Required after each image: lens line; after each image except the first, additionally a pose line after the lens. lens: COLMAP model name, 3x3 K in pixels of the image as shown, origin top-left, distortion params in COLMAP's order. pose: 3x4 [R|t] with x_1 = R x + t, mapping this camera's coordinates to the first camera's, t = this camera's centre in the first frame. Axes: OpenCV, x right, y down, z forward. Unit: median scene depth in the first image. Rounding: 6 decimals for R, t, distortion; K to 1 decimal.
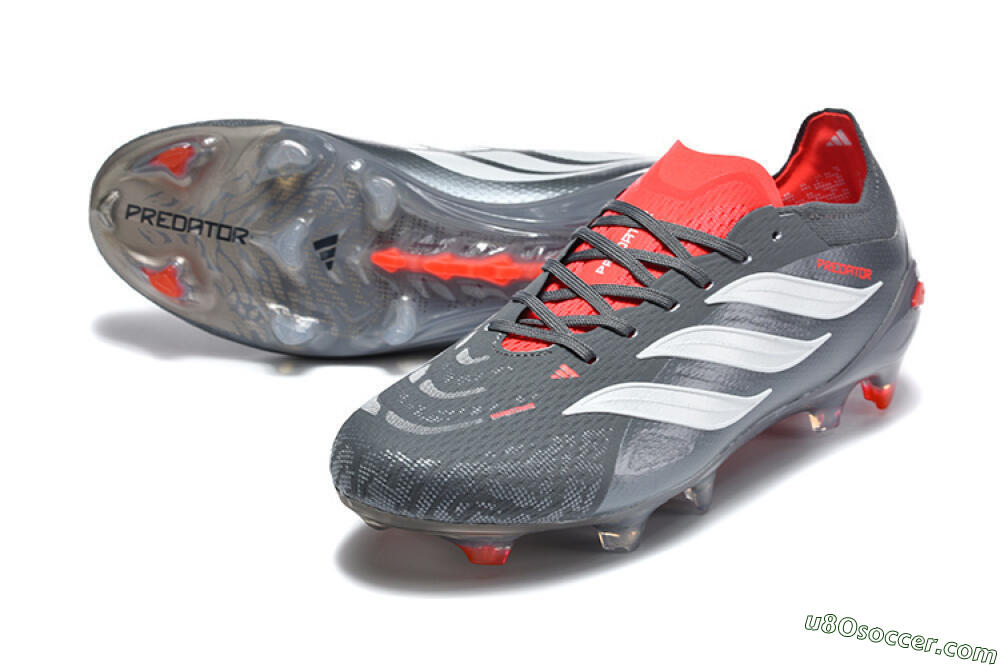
lens RADIAL K [[2710.4, 0, 500.0], [0, 2710.4, 333.5], [0, 0, 1]] dist [0.133471, 0.656294]
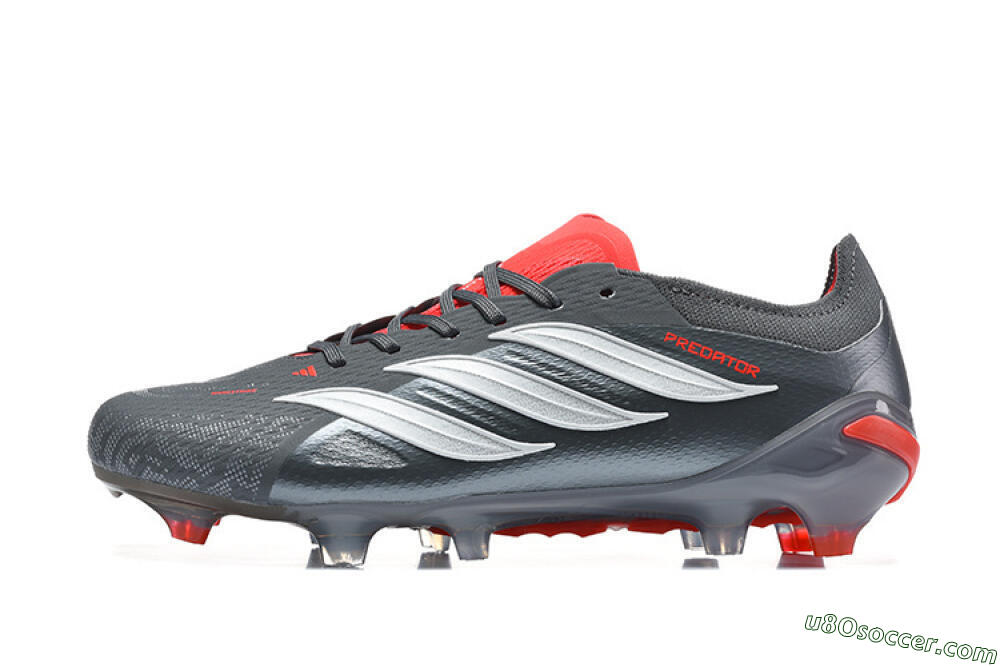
lens RADIAL K [[2710.4, 0, 500.0], [0, 2710.4, 333.5], [0, 0, 1]] dist [0.133471, 0.656294]
pose [[0.725939, 0.013339, -0.687630, 0.756572], [-0.247688, 0.937794, -0.243295, 0.225110], [0.641610, 0.346935, 0.684085, 0.358641]]
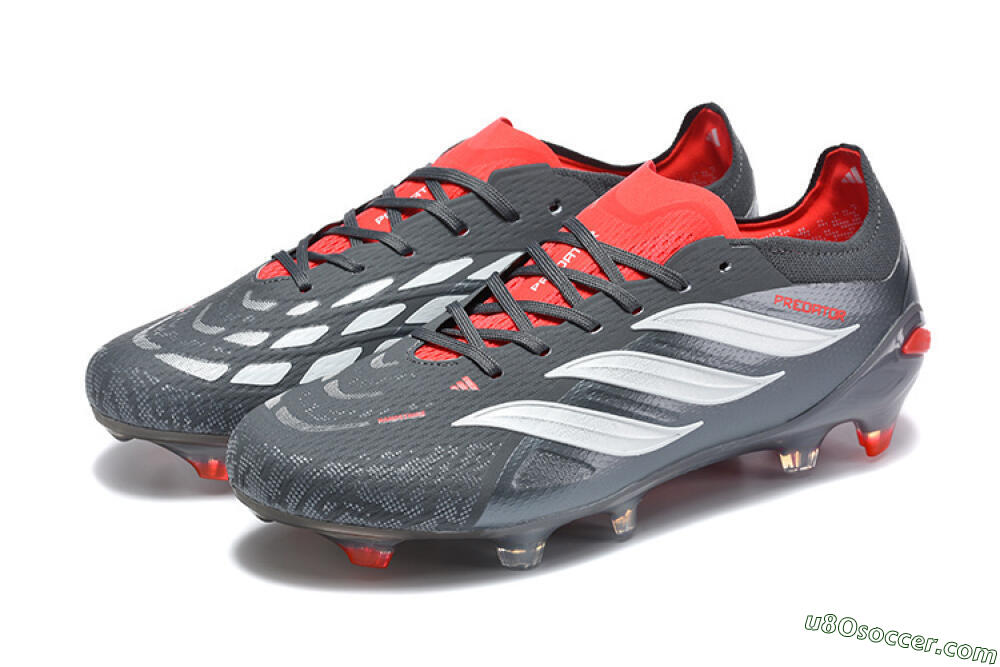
lens RADIAL K [[2710.4, 0, 500.0], [0, 2710.4, 333.5], [0, 0, 1]] dist [0.133471, 0.656294]
pose [[0.967337, 0.083200, -0.239451, 0.274253], [-0.084997, 0.996377, 0.002833, -0.008295], [0.238819, 0.017612, 0.970904, 0.027400]]
